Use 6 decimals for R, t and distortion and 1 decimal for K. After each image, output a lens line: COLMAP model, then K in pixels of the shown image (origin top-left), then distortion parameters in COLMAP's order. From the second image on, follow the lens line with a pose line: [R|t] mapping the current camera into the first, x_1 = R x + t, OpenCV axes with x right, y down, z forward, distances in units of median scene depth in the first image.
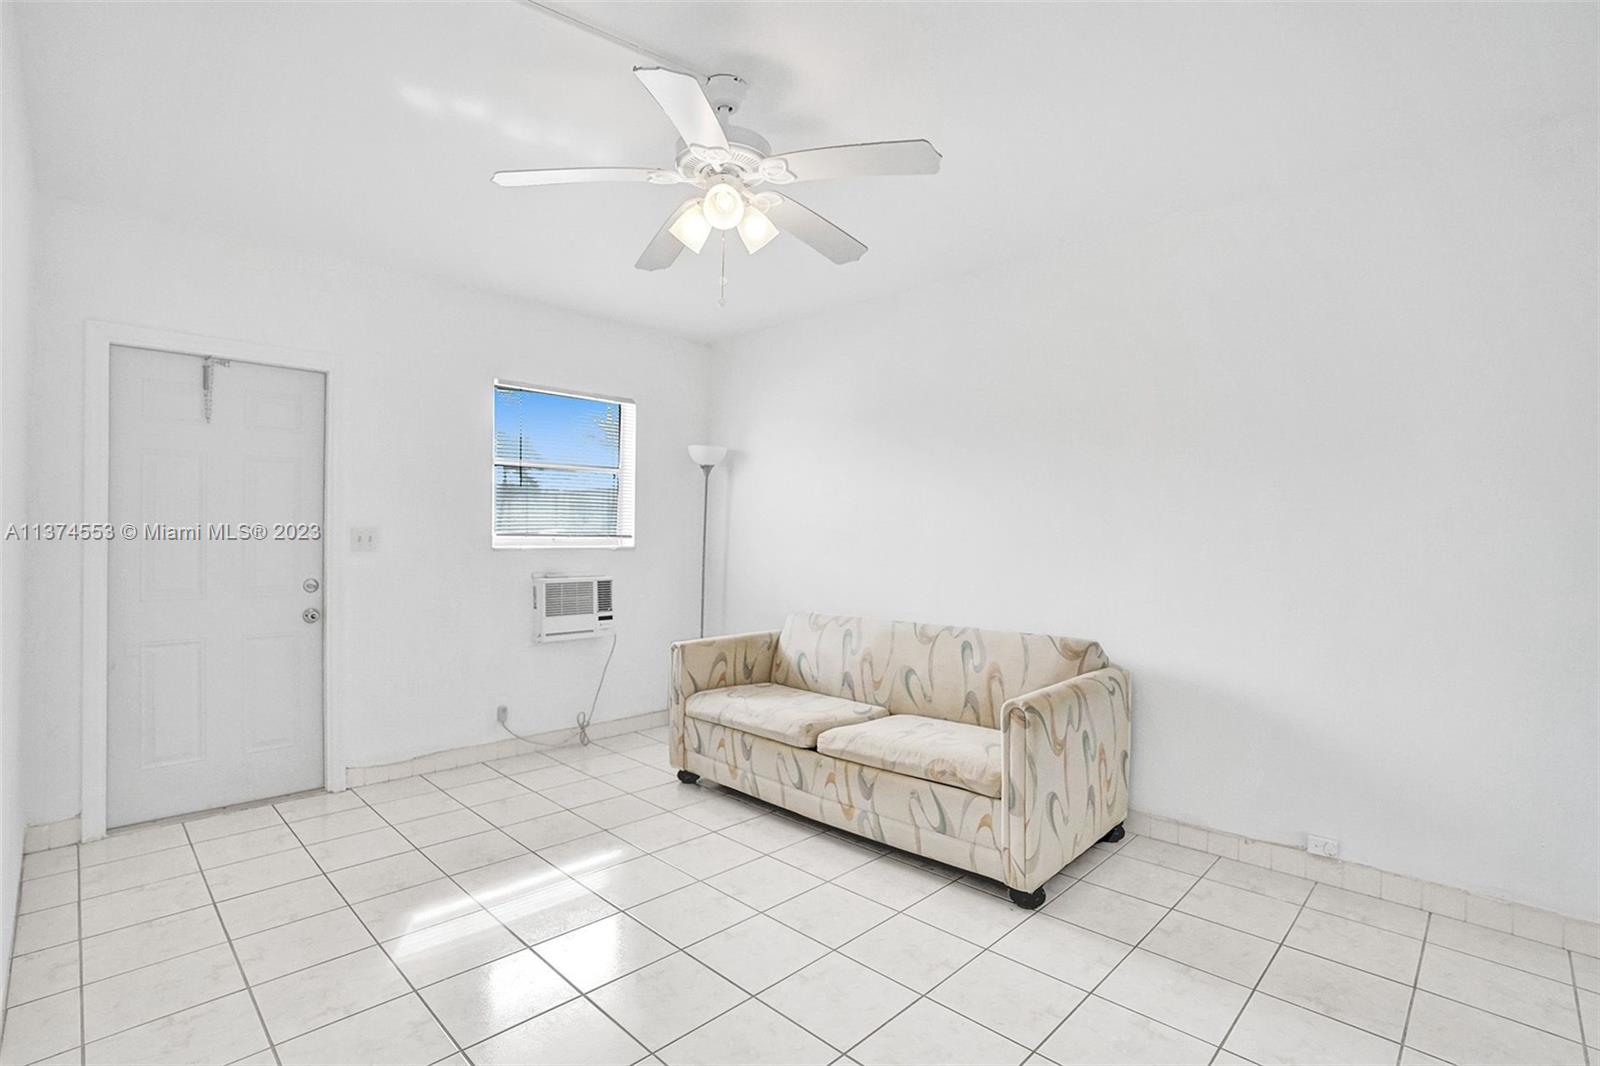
lens RADIAL K [[765.2, 0, 800.0], [0, 765.2, 533.0], [0, 0, 1]] dist [-0.072164, 0.024754]
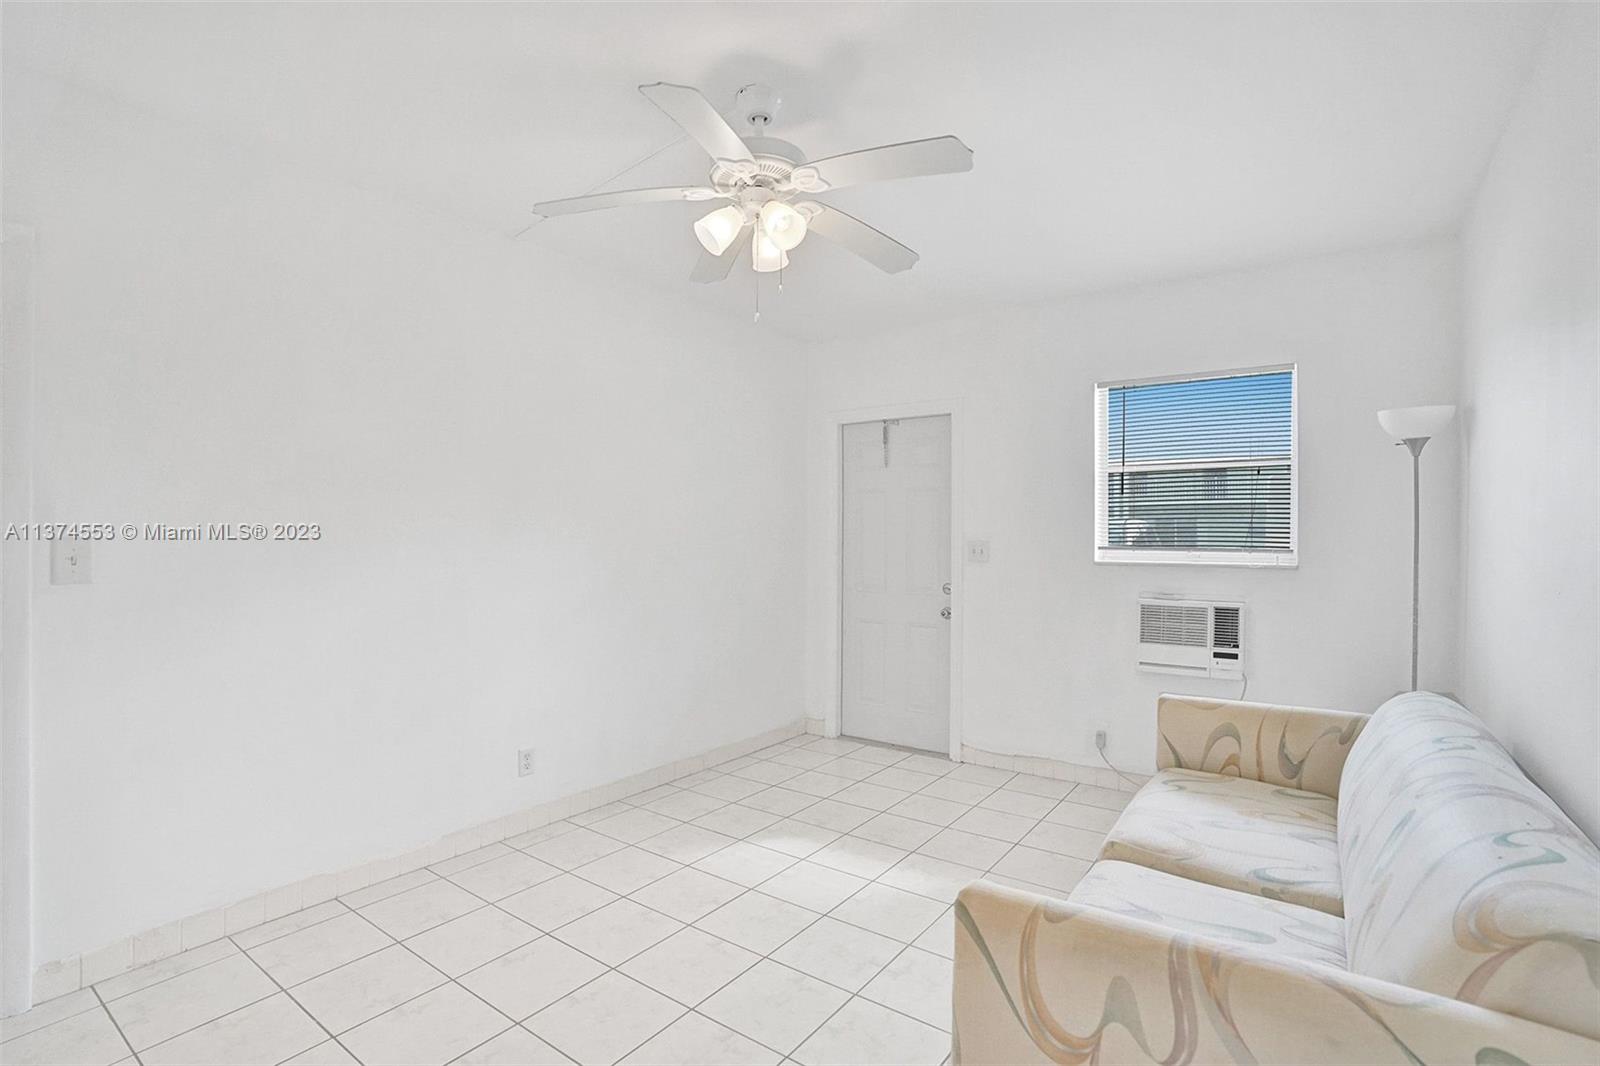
lens RADIAL K [[765.2, 0, 800.0], [0, 765.2, 533.0], [0, 0, 1]] dist [-0.072164, 0.024754]
pose [[0.134747, -0.011365, -0.990815, 0.507691], [0.000772, 0.999935, -0.011365, -0.006562], [0.990880, 0.000766, 0.134747, 0.529367]]
